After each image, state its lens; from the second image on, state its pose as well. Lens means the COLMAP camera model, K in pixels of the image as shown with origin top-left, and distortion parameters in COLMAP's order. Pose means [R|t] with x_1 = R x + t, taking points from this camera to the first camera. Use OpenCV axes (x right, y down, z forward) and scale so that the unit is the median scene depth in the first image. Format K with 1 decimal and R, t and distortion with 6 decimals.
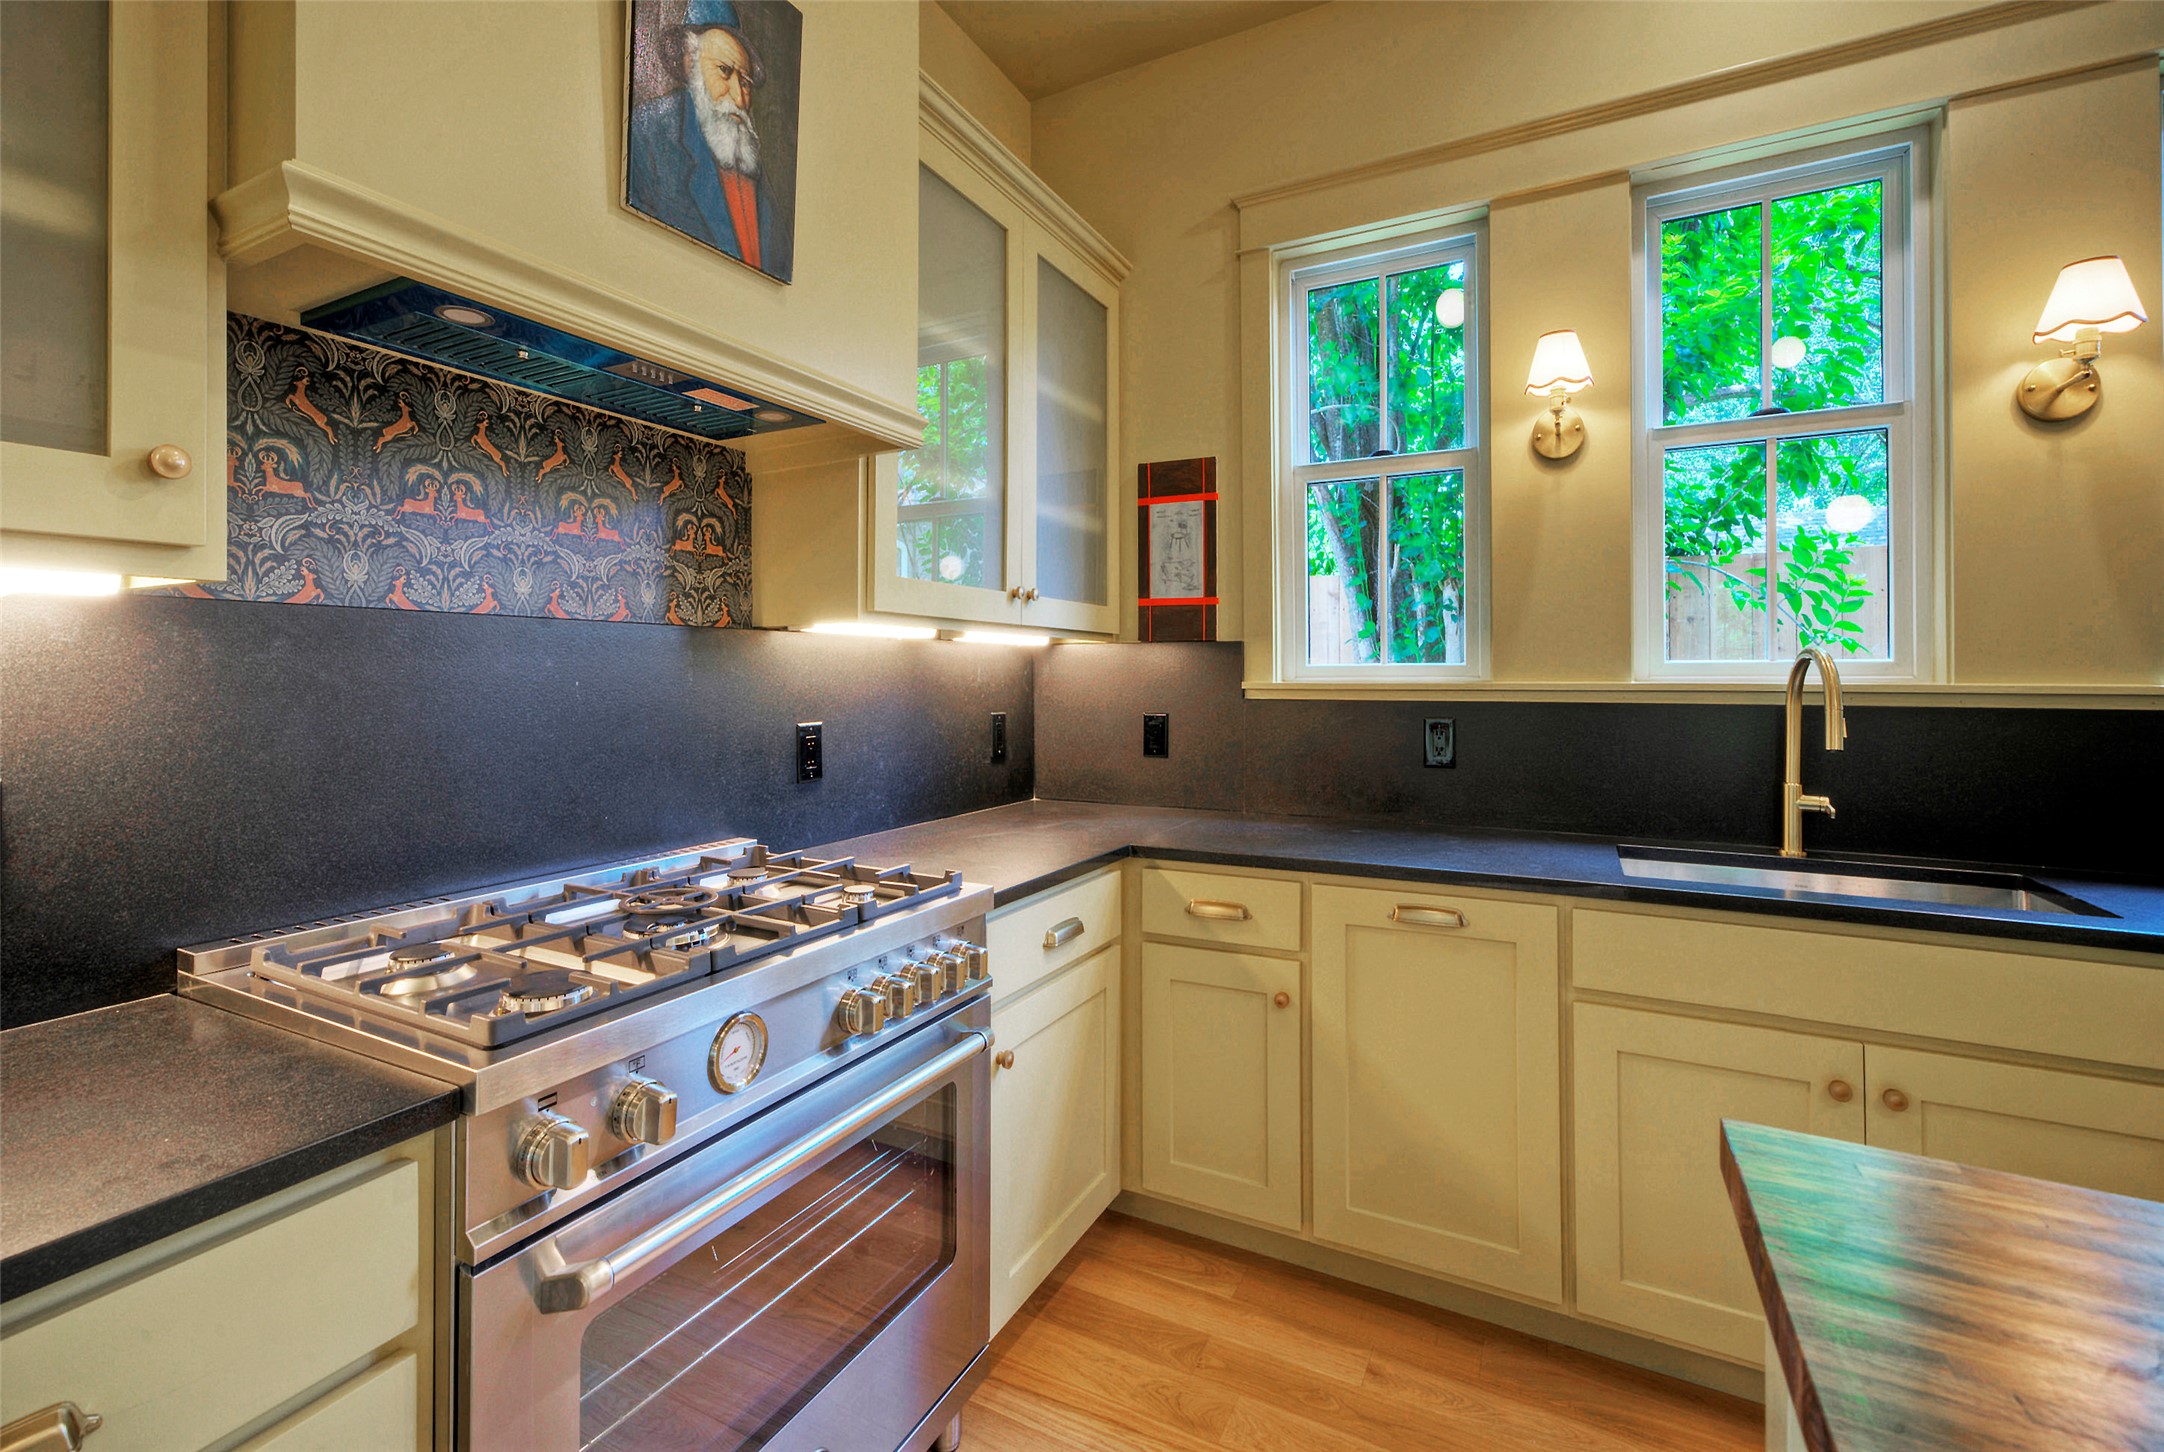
lens RADIAL K [[942.6, 0, 1056.1], [0, 942.6, 679.8], [0, 0, 1]] dist [-0.002708, -0.000115]
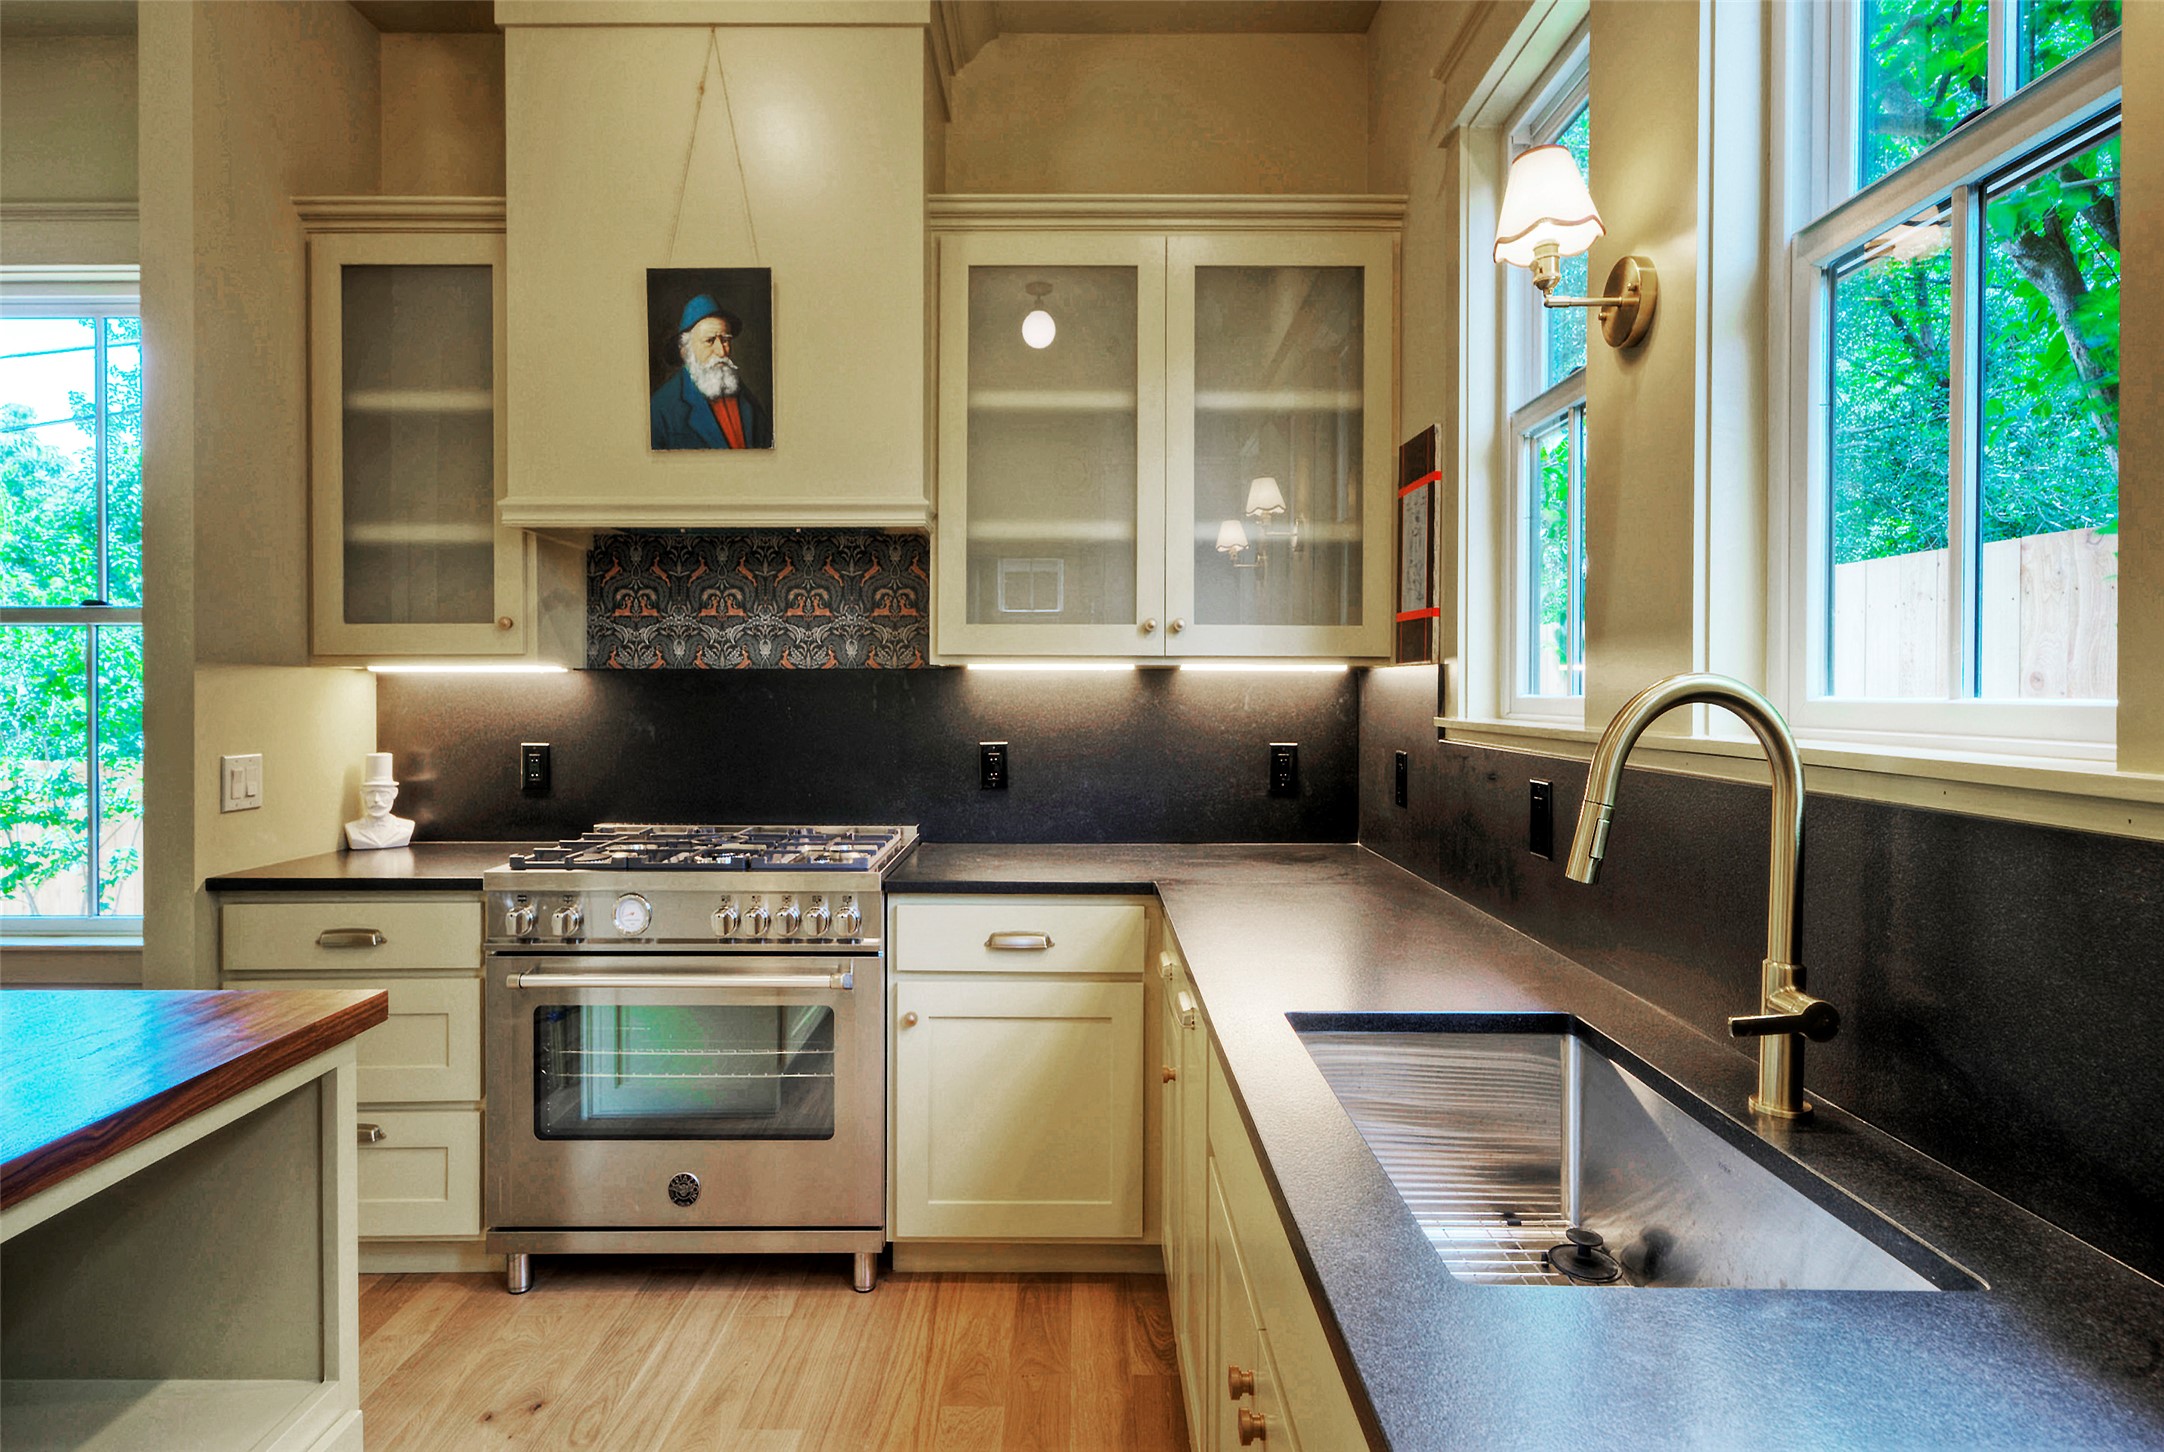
lens RADIAL K [[1112.1, 0, 1078.0], [0, 1112.1, 703.5], [0, 0, 1]] dist [0.000506, 0.000177]
pose [[0.479231, 0.020271, -0.877455, 1.429937], [-0.001736, 0.999753, 0.022148, -0.049894], [0.877687, -0.009090, 0.479148, 0.536114]]
